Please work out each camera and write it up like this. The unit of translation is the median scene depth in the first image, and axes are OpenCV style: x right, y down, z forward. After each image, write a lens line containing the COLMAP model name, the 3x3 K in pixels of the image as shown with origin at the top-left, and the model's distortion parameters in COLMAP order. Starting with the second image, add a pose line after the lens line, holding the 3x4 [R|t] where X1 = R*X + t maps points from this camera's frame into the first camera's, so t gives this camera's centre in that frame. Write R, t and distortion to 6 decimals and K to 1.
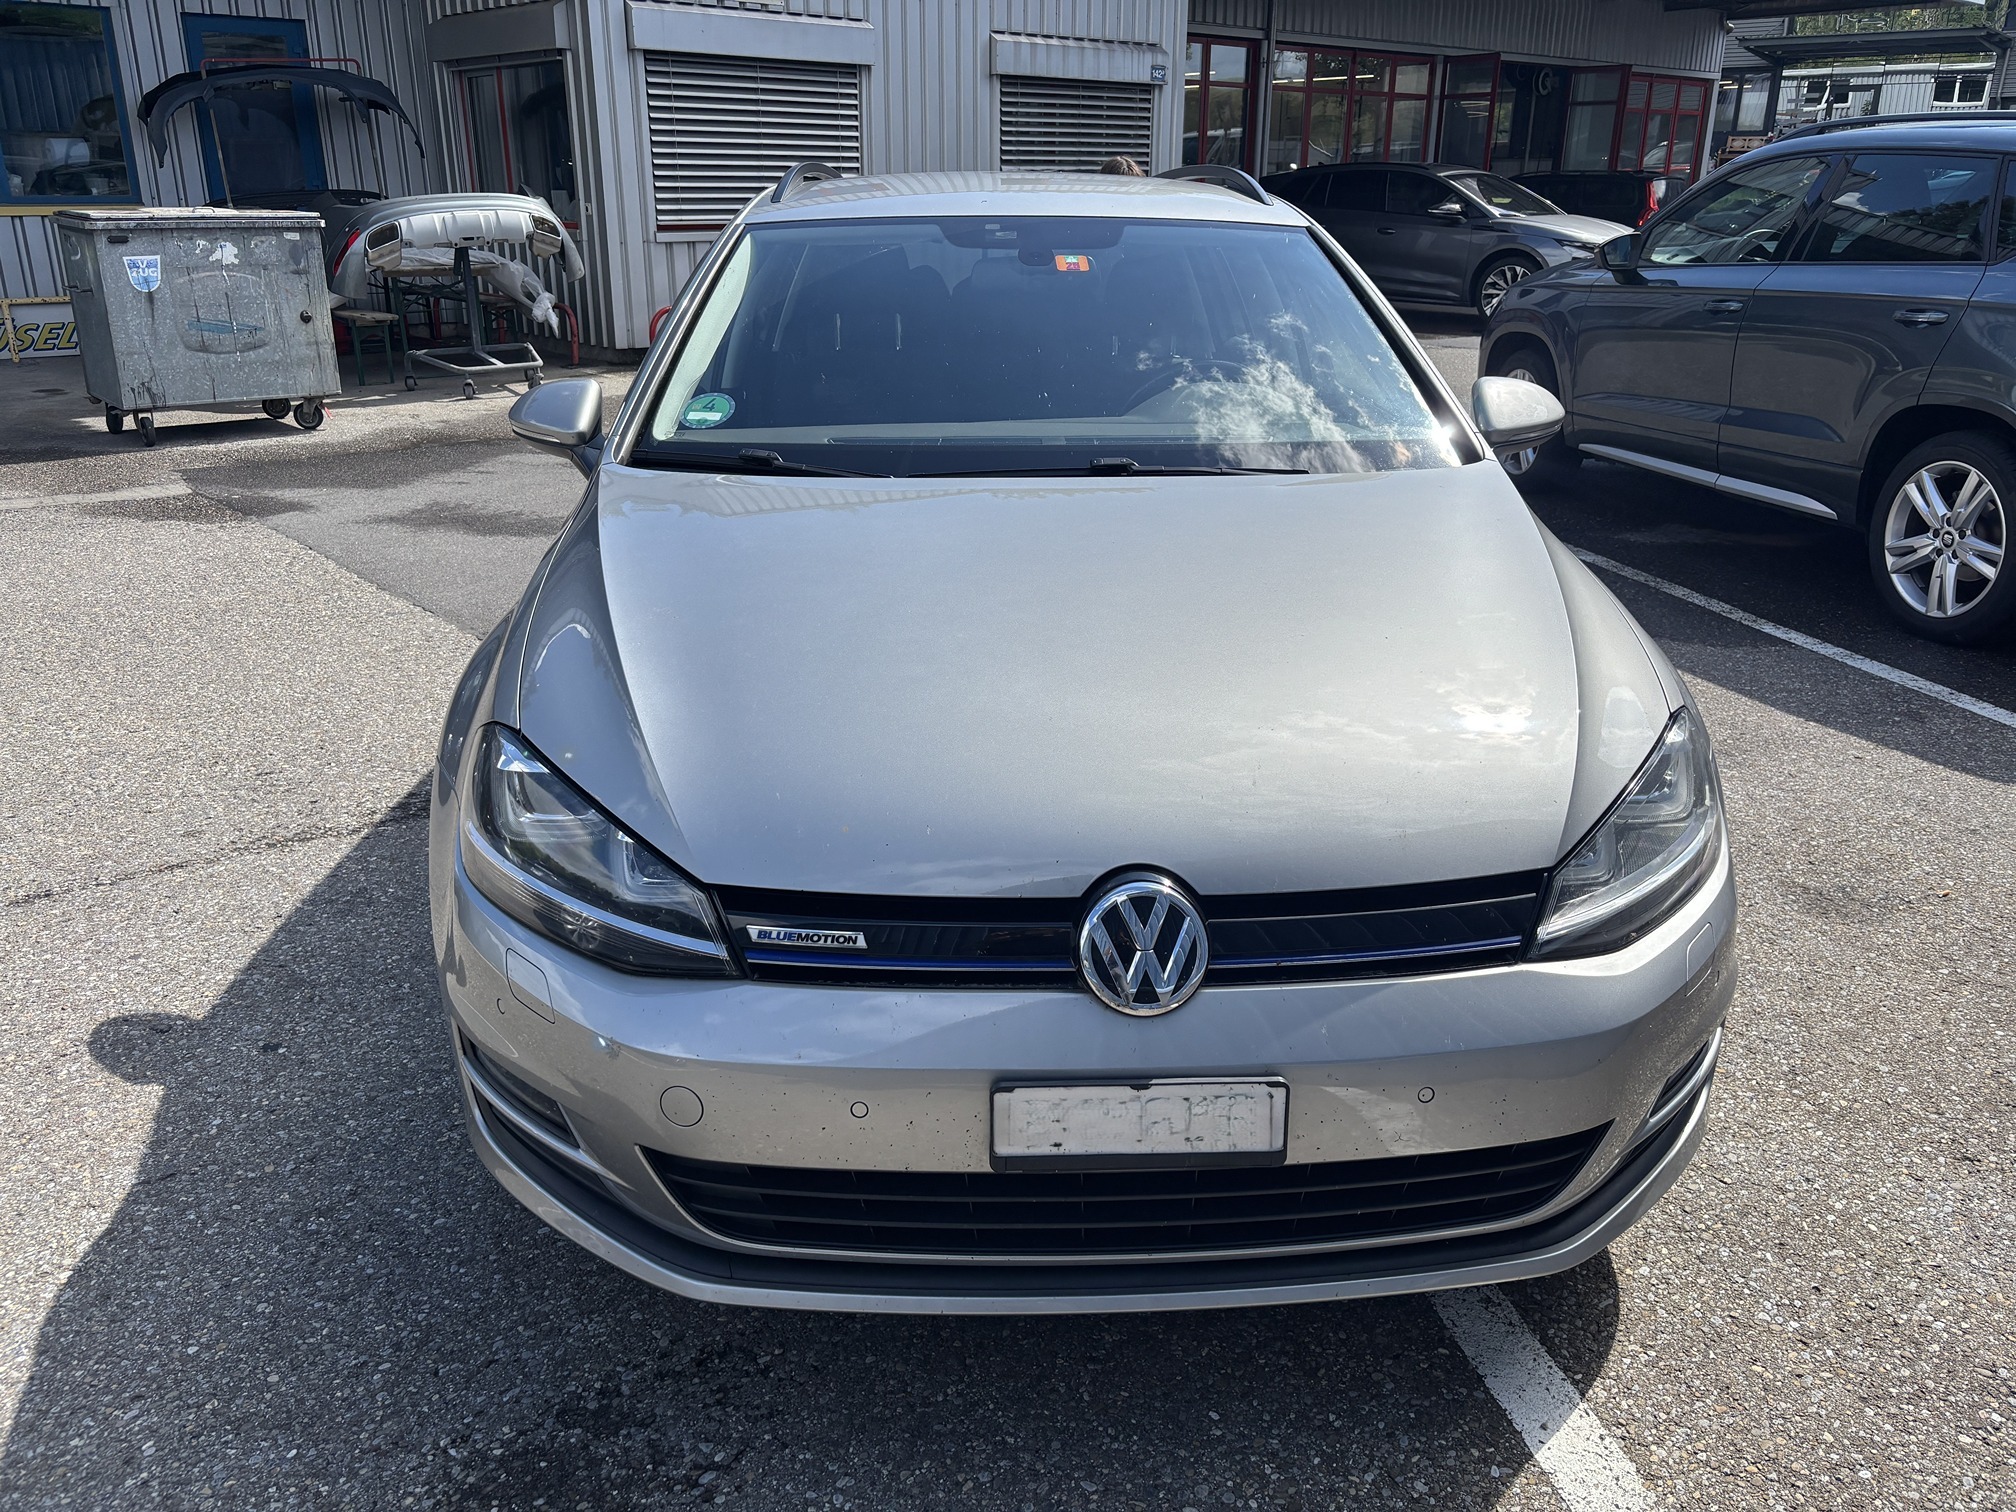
lens RADIAL K [[1520.6, 0, 1031.4], [0, 1520.6, 749.8], [0, 0, 1]] dist [0.048168, -0.056331]
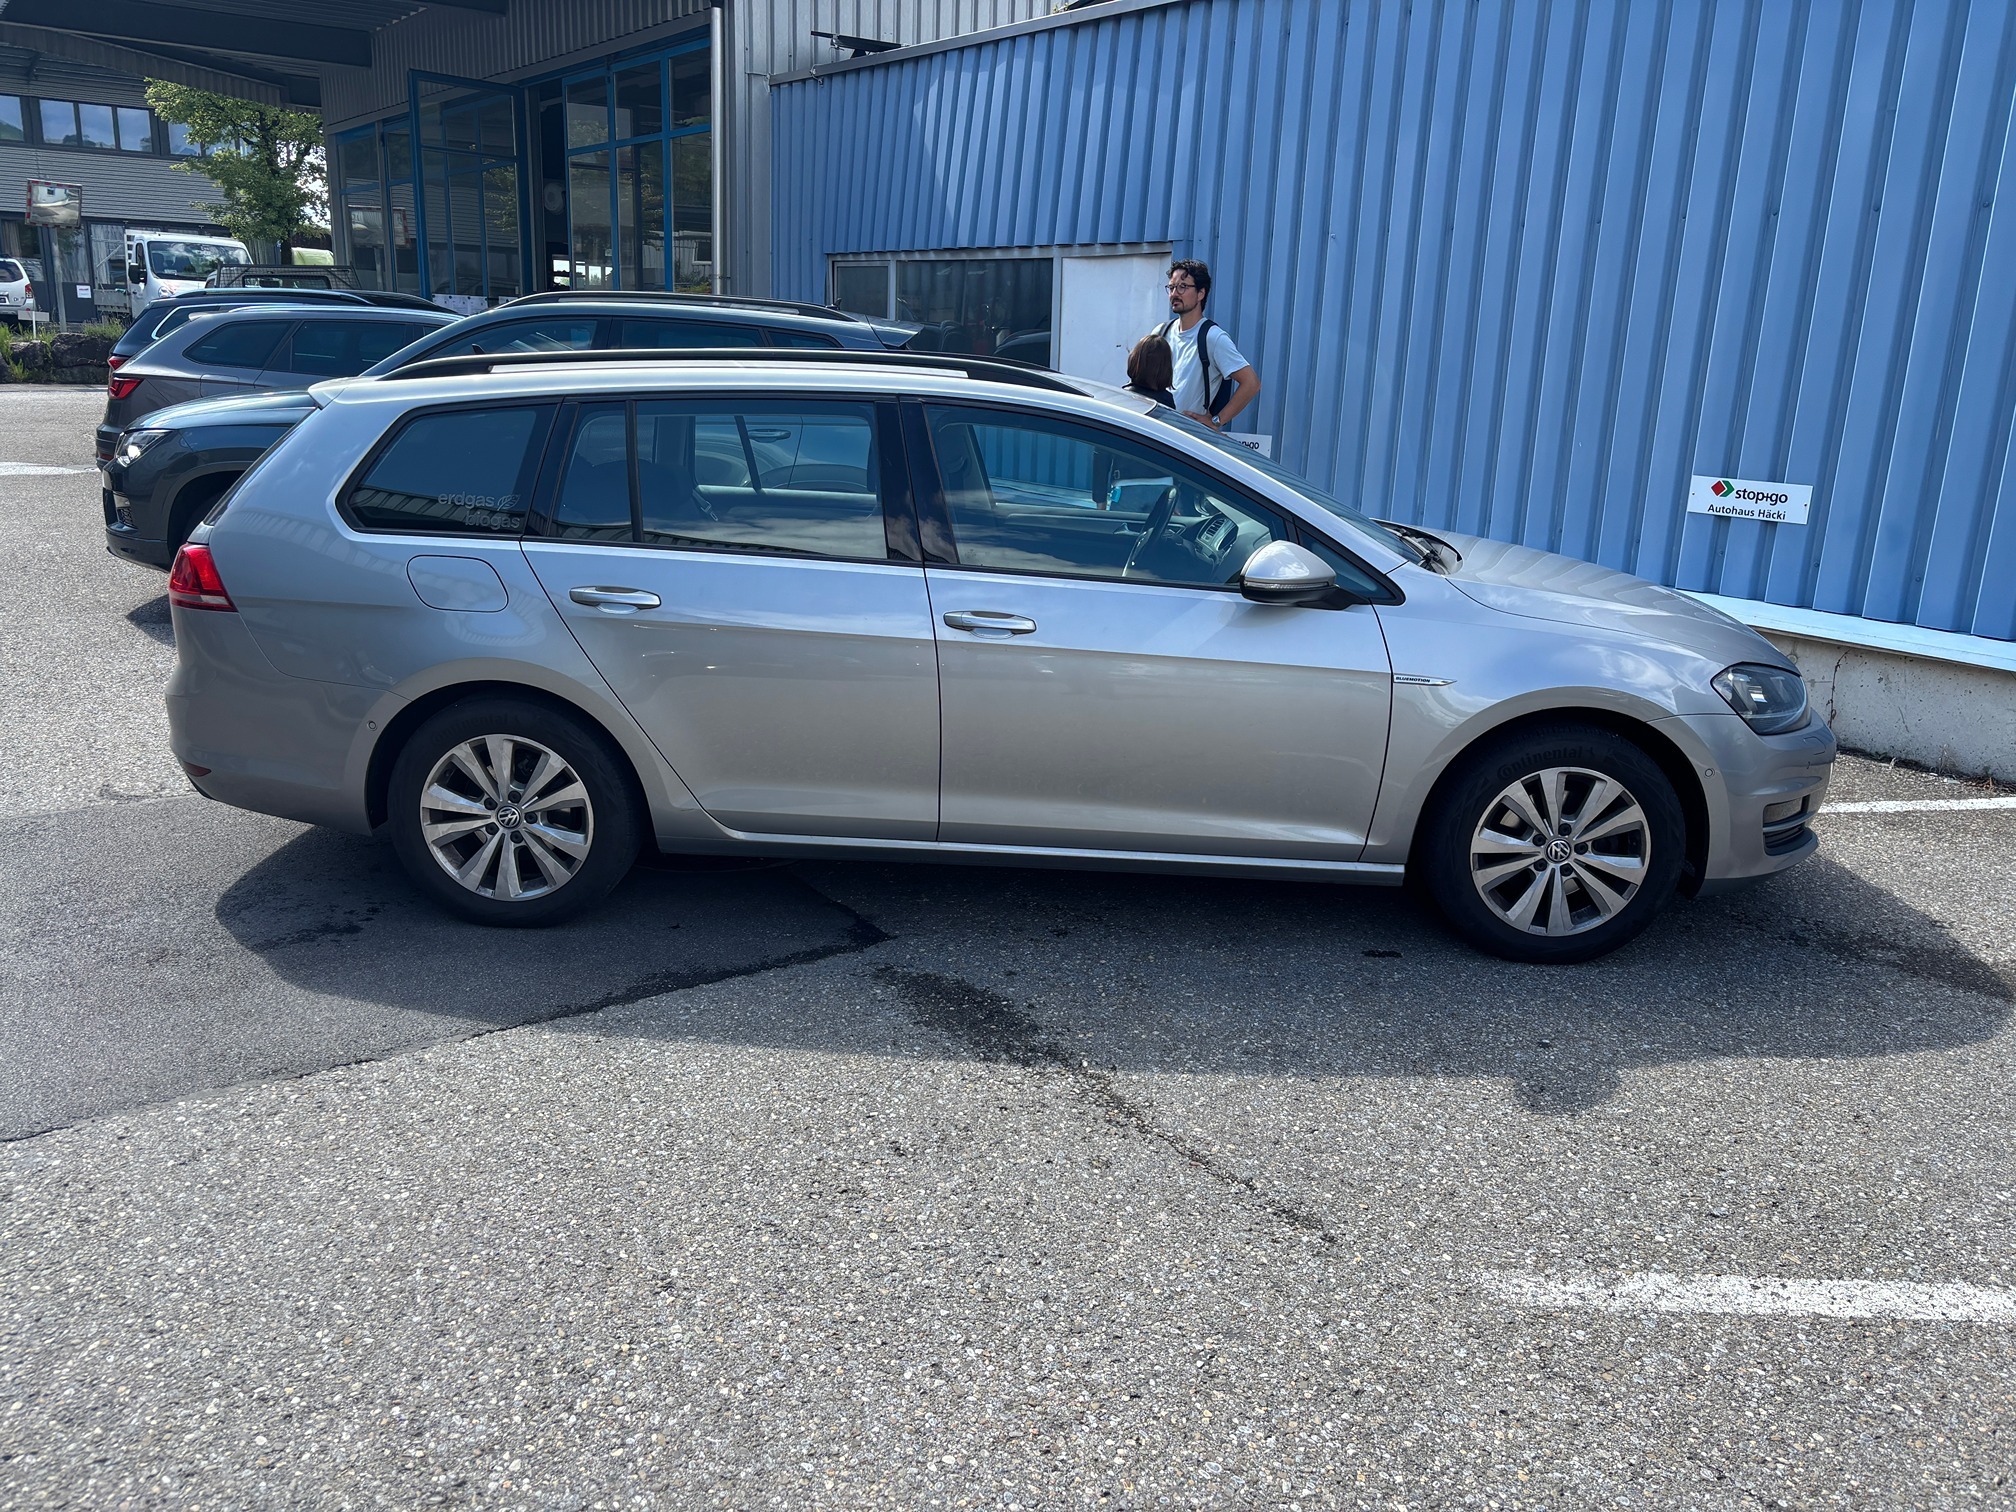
lens RADIAL K [[1520.6, 0, 1031.4], [0, 1520.6, 749.8], [0, 0, 1]] dist [0.048168, -0.056331]
pose [[0.089955, -0.256484, 0.962353, -0.310079], [0.306261, 0.926575, 0.218321, -0.082625], [-0.947688, 0.275092, 0.161901, 0.202997]]
